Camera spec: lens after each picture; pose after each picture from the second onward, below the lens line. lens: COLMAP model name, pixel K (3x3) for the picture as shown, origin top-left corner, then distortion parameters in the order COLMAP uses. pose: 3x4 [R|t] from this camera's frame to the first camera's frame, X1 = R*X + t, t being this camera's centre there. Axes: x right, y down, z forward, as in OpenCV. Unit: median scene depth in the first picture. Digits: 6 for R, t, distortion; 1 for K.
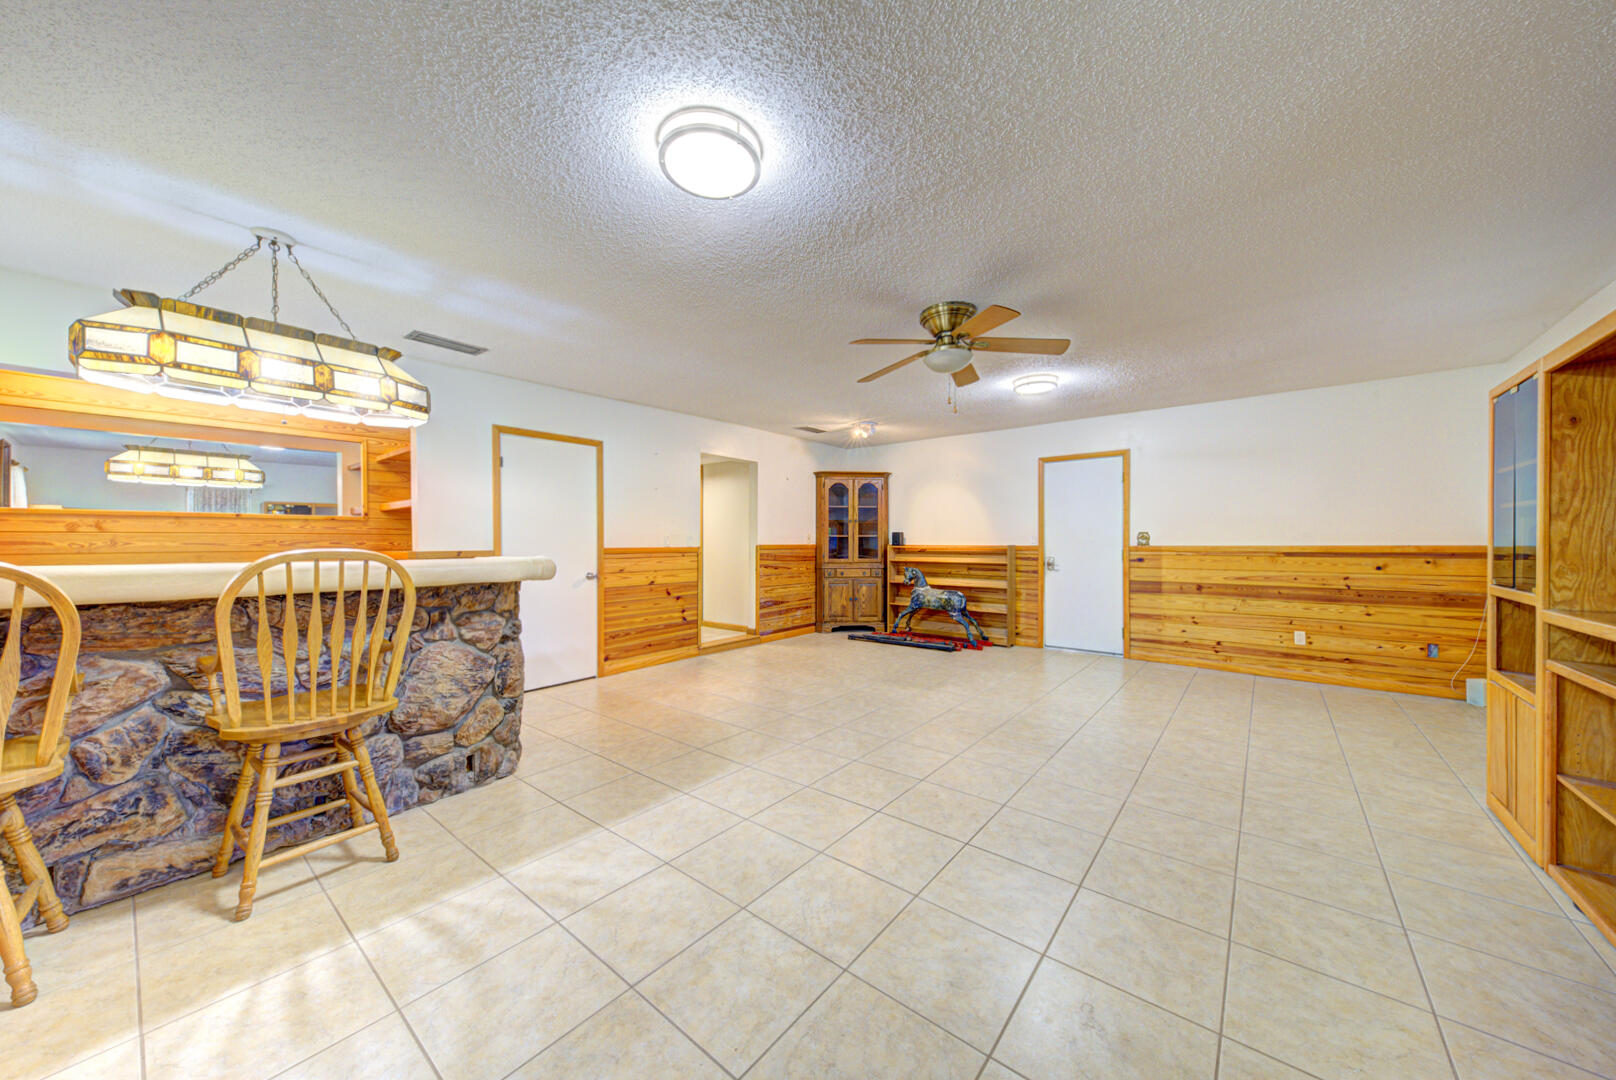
lens RADIAL K [[555.1, 0, 811.1], [0, 555.1, 545.3], [0, 0, 1]] dist [0.007440, -0.000362]
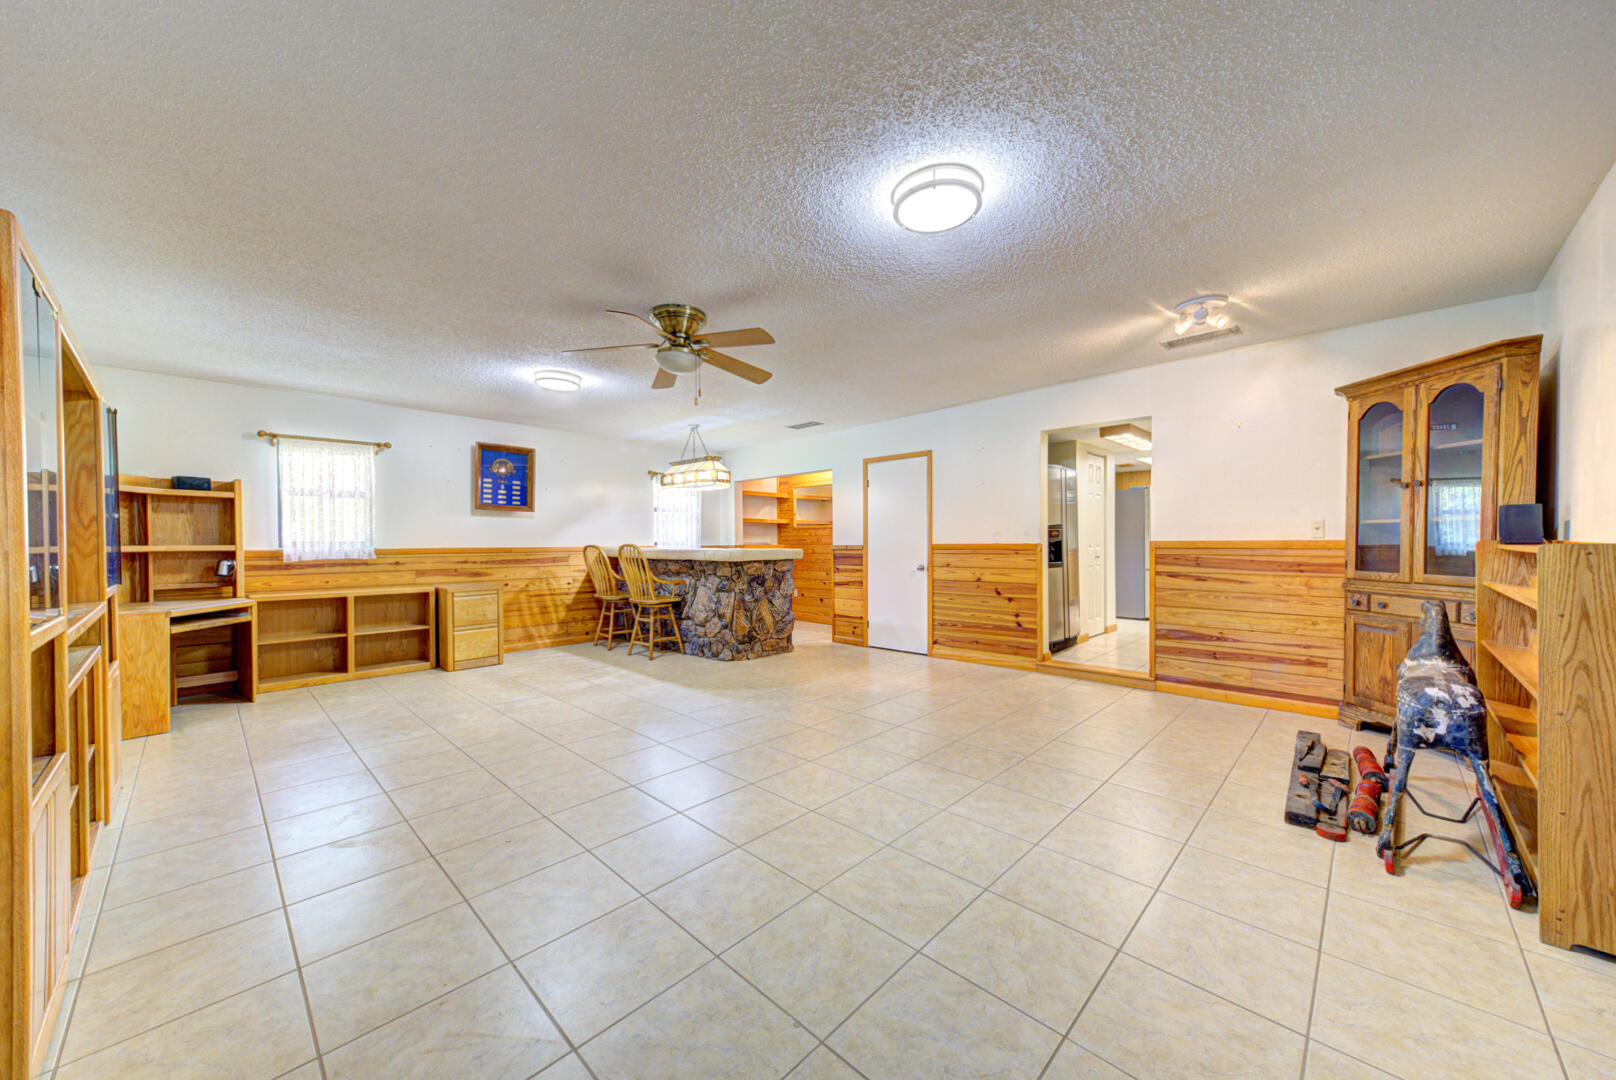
lens RADIAL K [[584.0, 0, 811.8], [0, 584.0, 545.5], [0, 0, 1]] dist [0.021734, 0.000054]
pose [[-0.097799, 0.010324, -0.995153, 0.836852], [0.004839, 0.999939, 0.009898, -0.004832], [0.995194, -0.003848, -0.097843, 0.870618]]
